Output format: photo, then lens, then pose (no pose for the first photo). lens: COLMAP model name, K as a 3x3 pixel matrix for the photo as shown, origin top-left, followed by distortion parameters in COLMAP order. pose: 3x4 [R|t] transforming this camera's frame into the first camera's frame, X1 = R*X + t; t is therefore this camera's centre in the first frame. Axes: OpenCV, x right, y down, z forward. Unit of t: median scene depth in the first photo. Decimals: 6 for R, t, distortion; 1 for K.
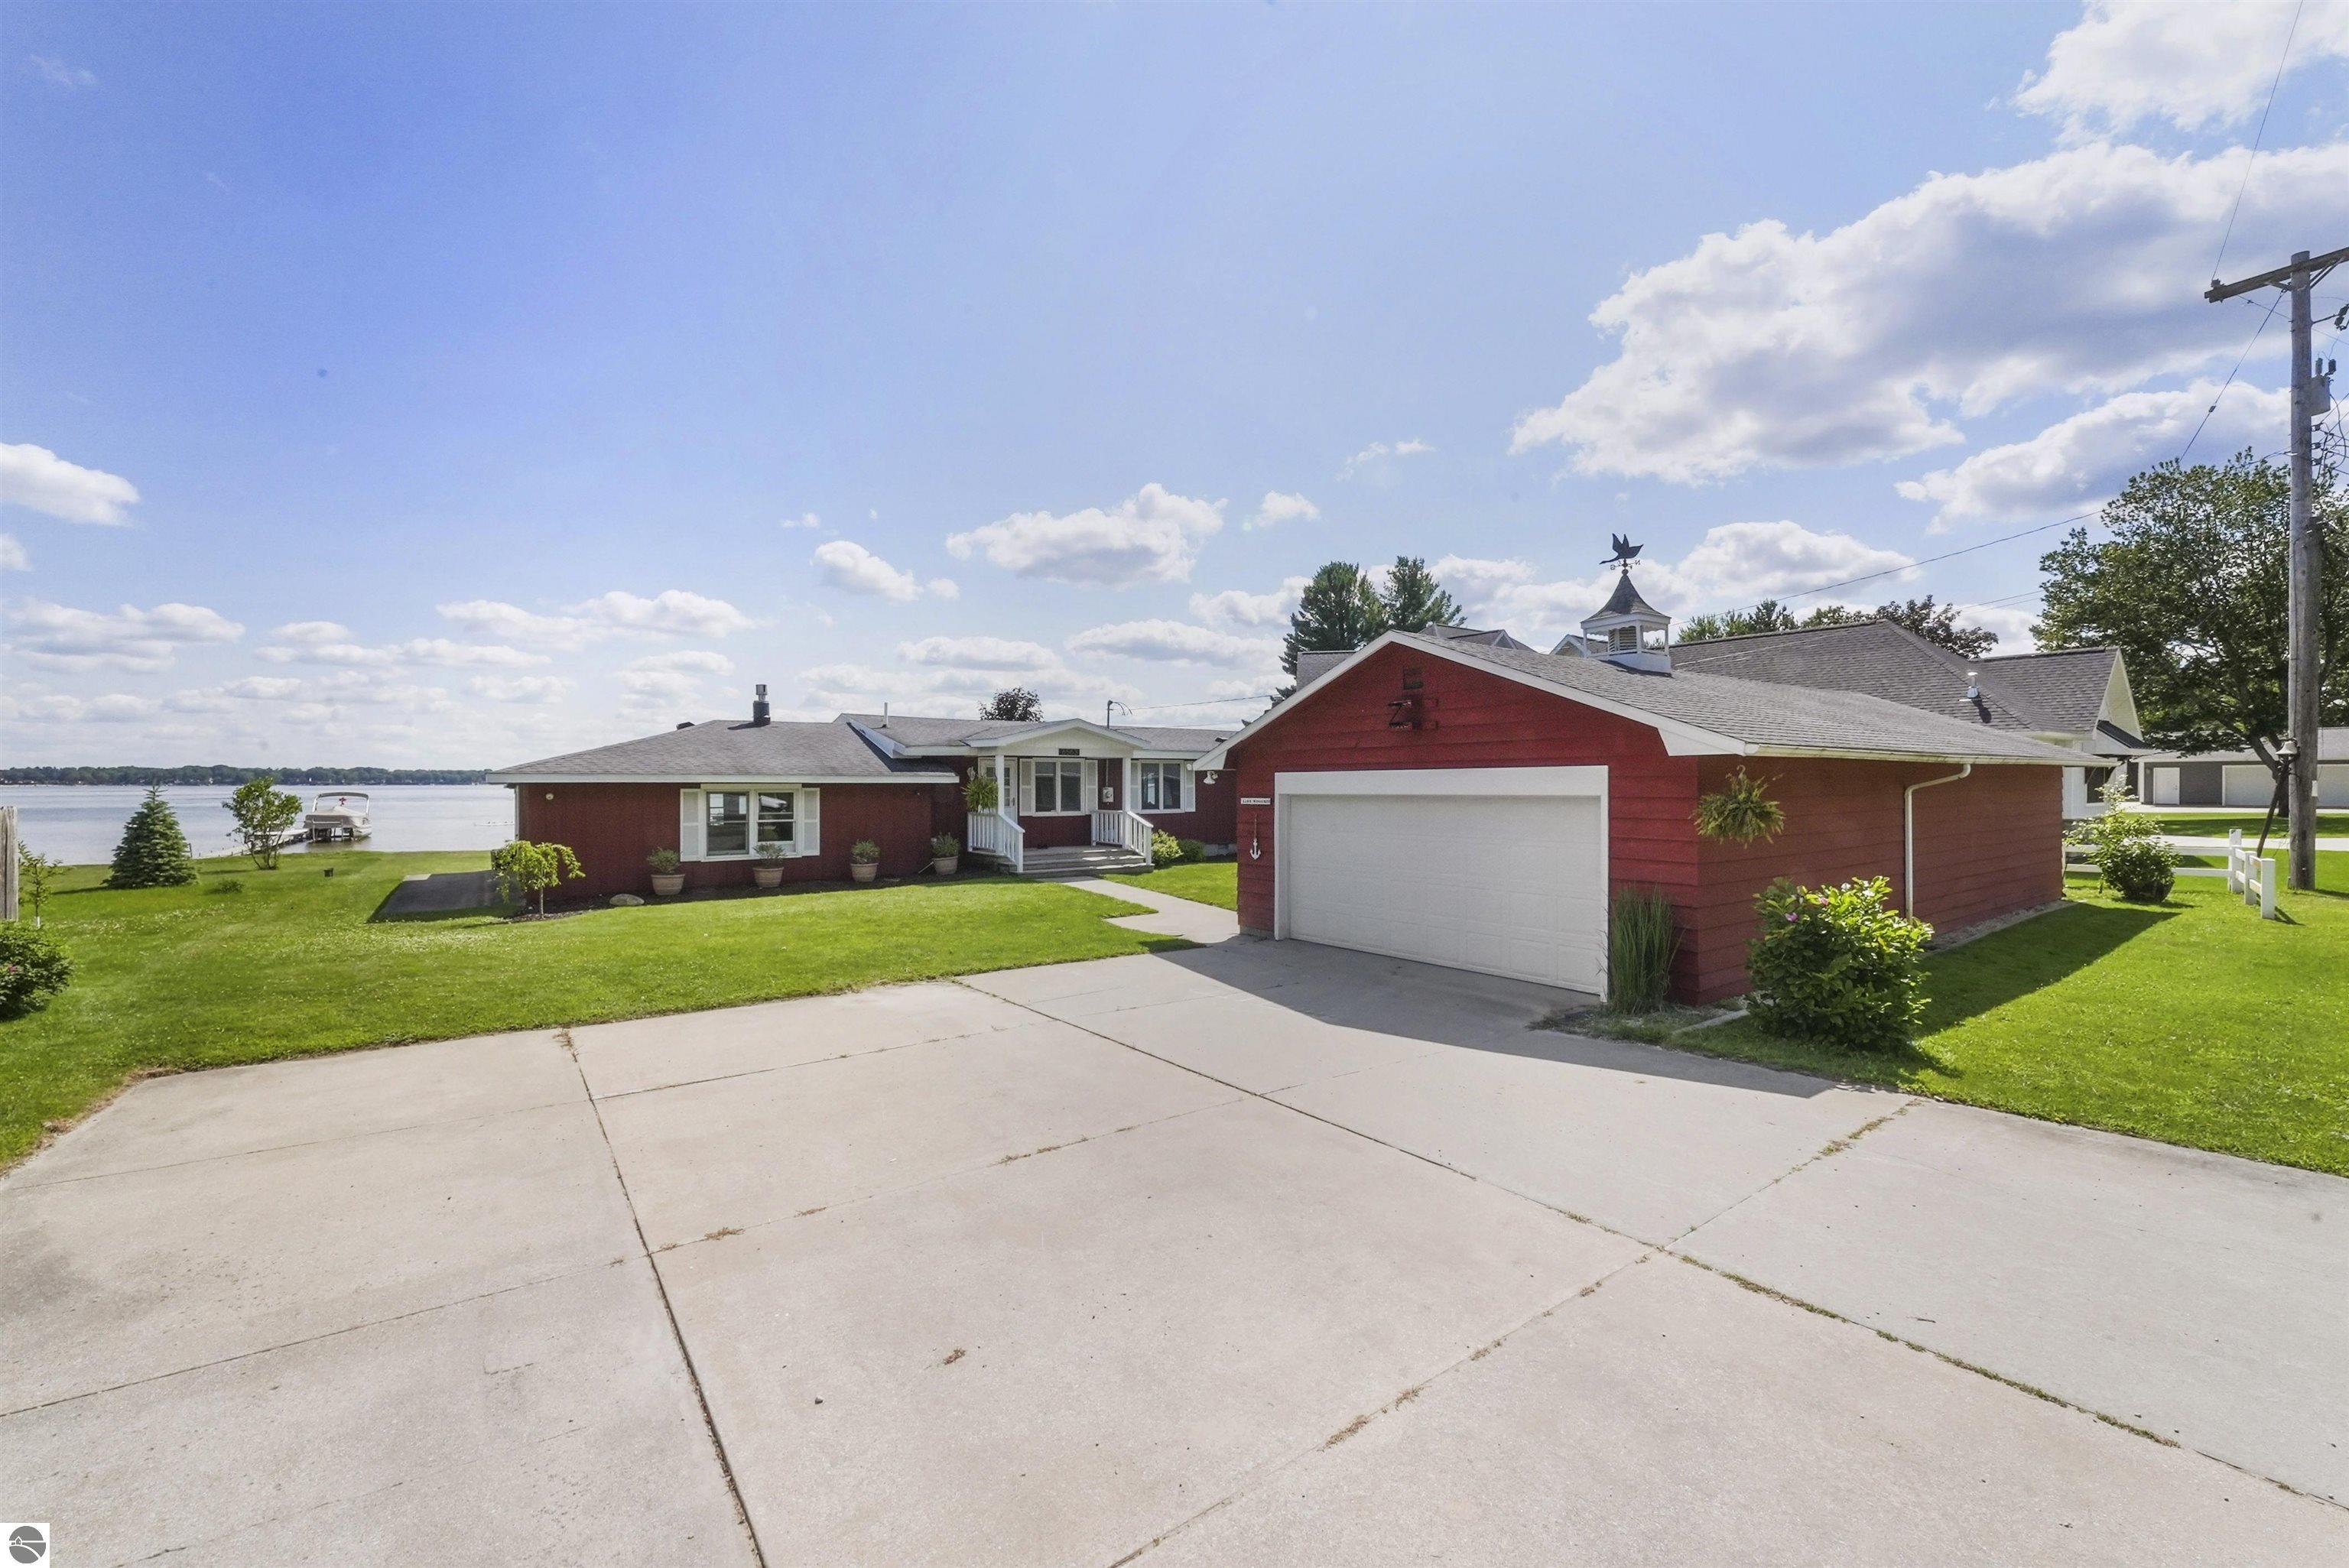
lens RADIAL K [[947.8, 0, 1166.5], [0, 947.8, 785.4], [0, 0, 1]] dist [-0.001031, -0.000882]
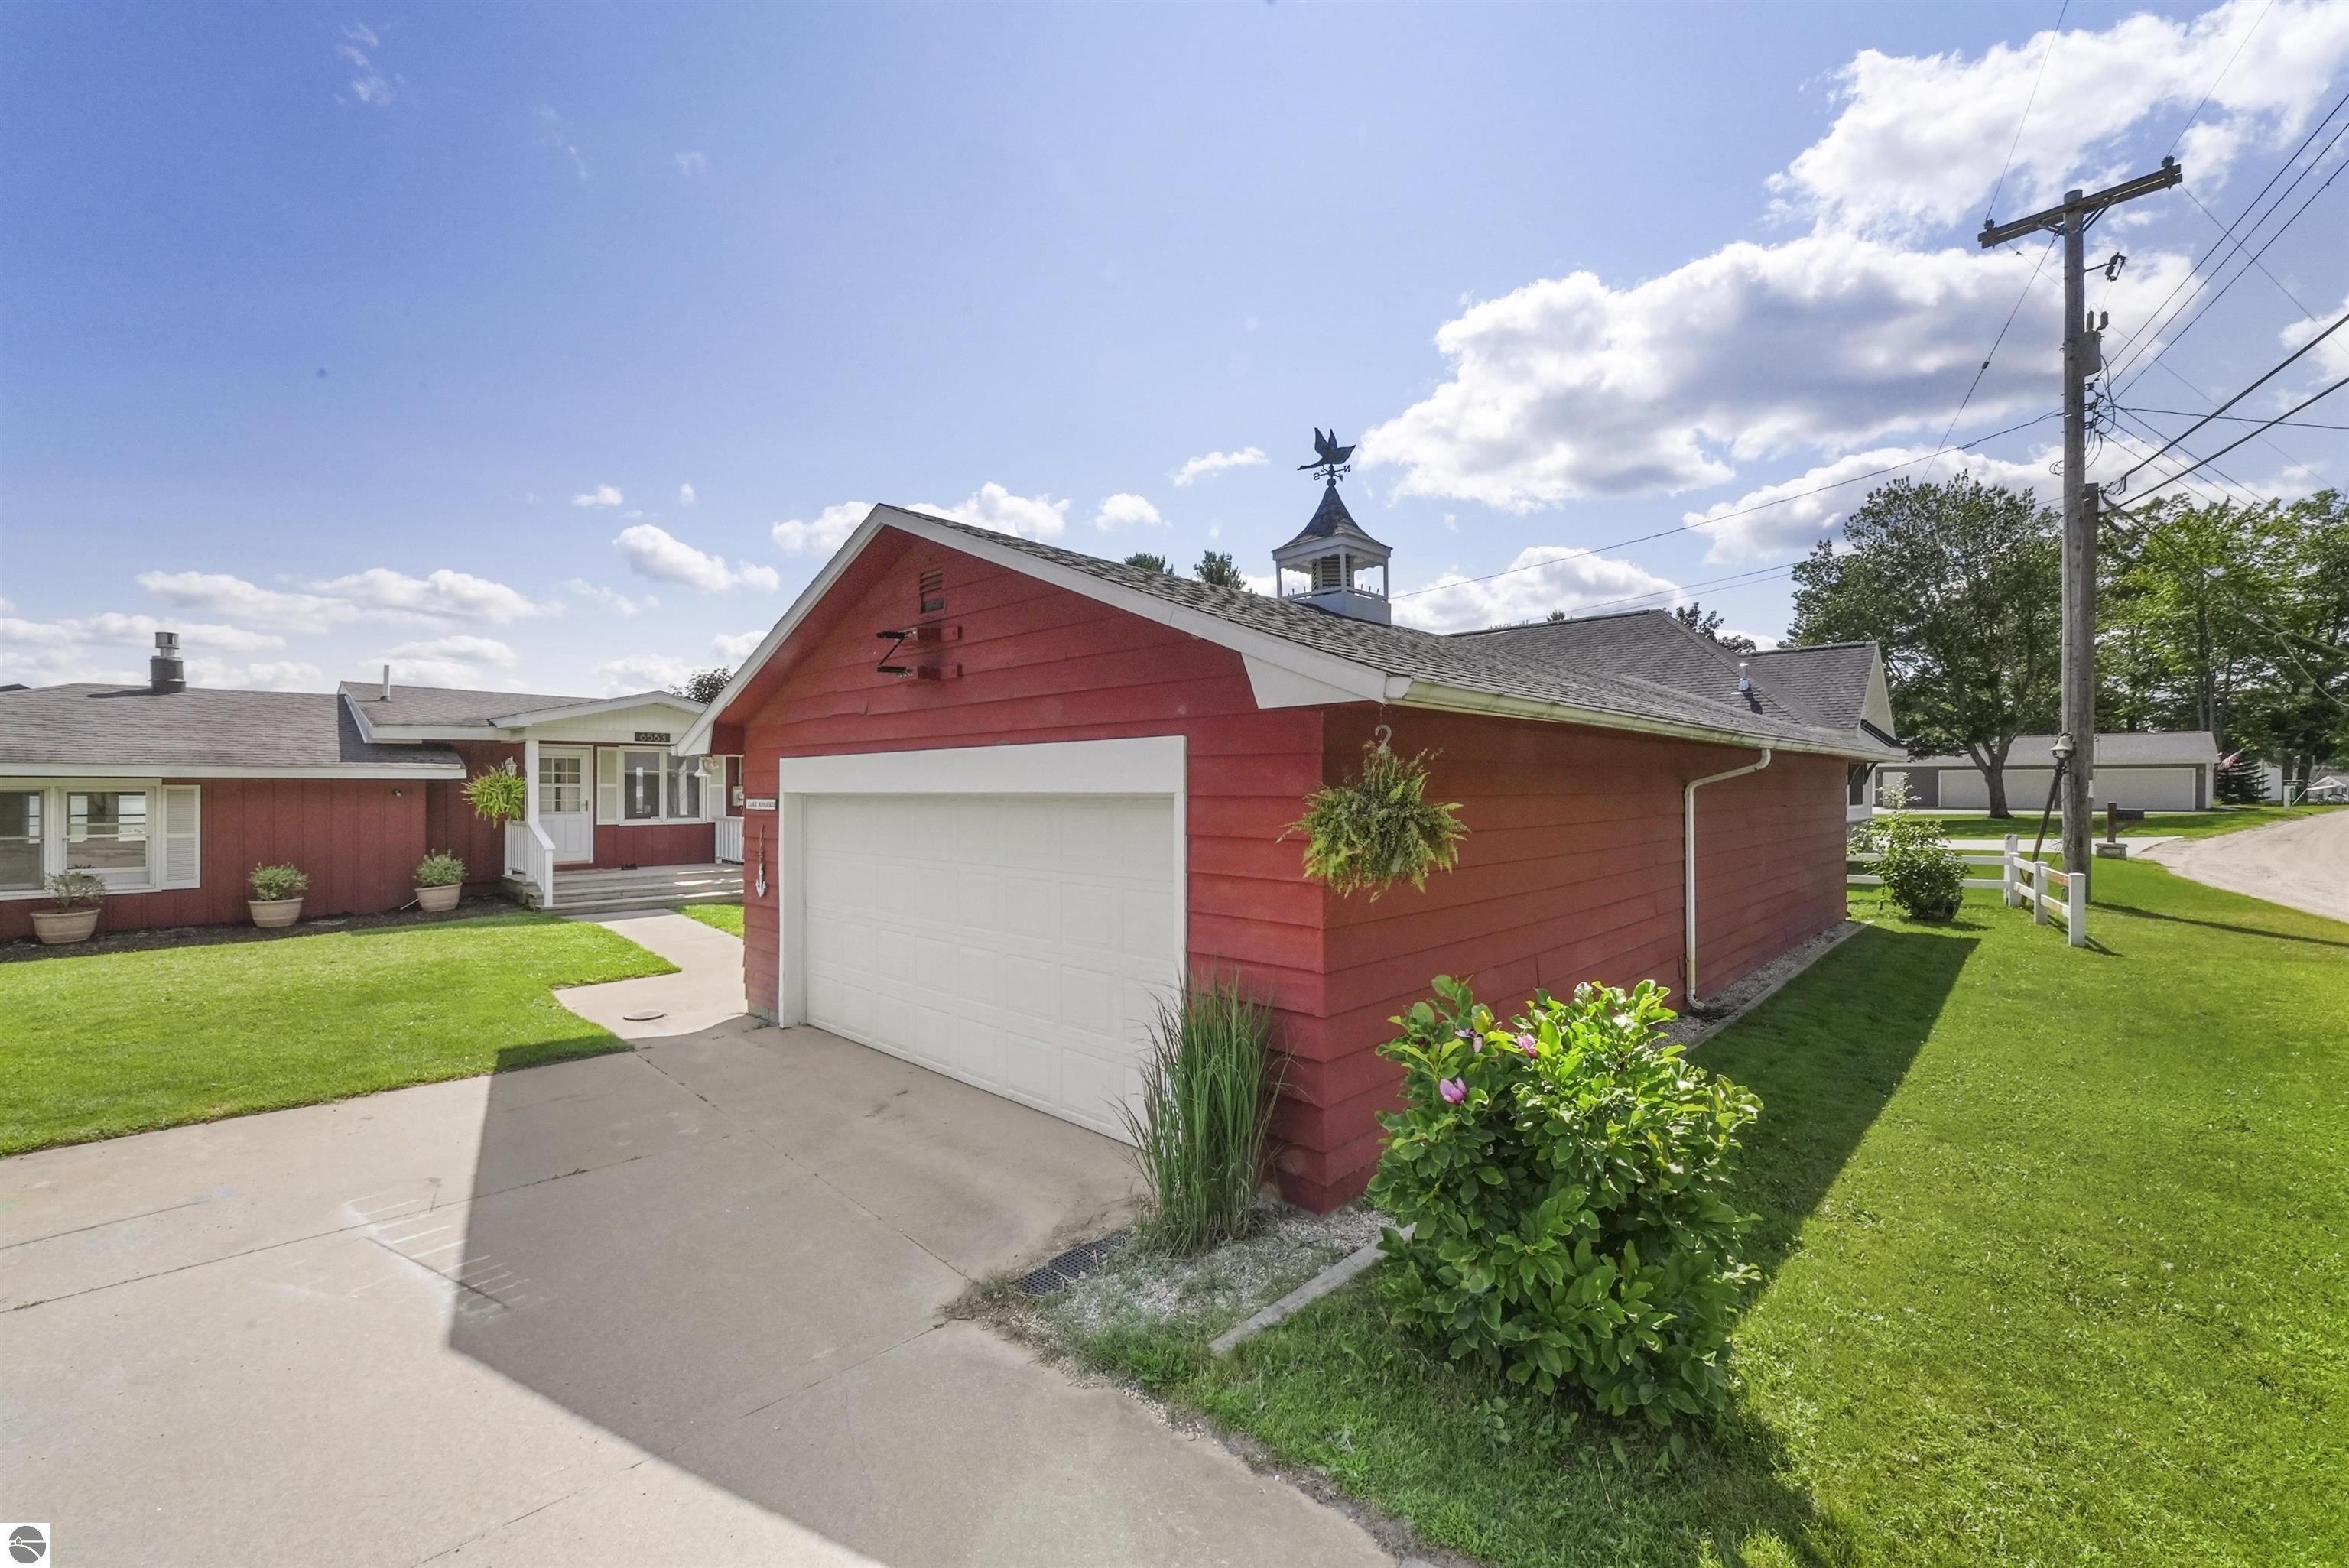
lens RADIAL K [[947.8, 0, 1171.1], [0, 947.8, 783.6], [0, 0, 1]] dist [-0.001031, -0.000882]
pose [[0.984742, 0.002568, 0.174001, 0.191243], [-0.001677, 0.999985, -0.005272, 0.004287], [-0.174011, 0.004900, 0.984731, 0.253107]]
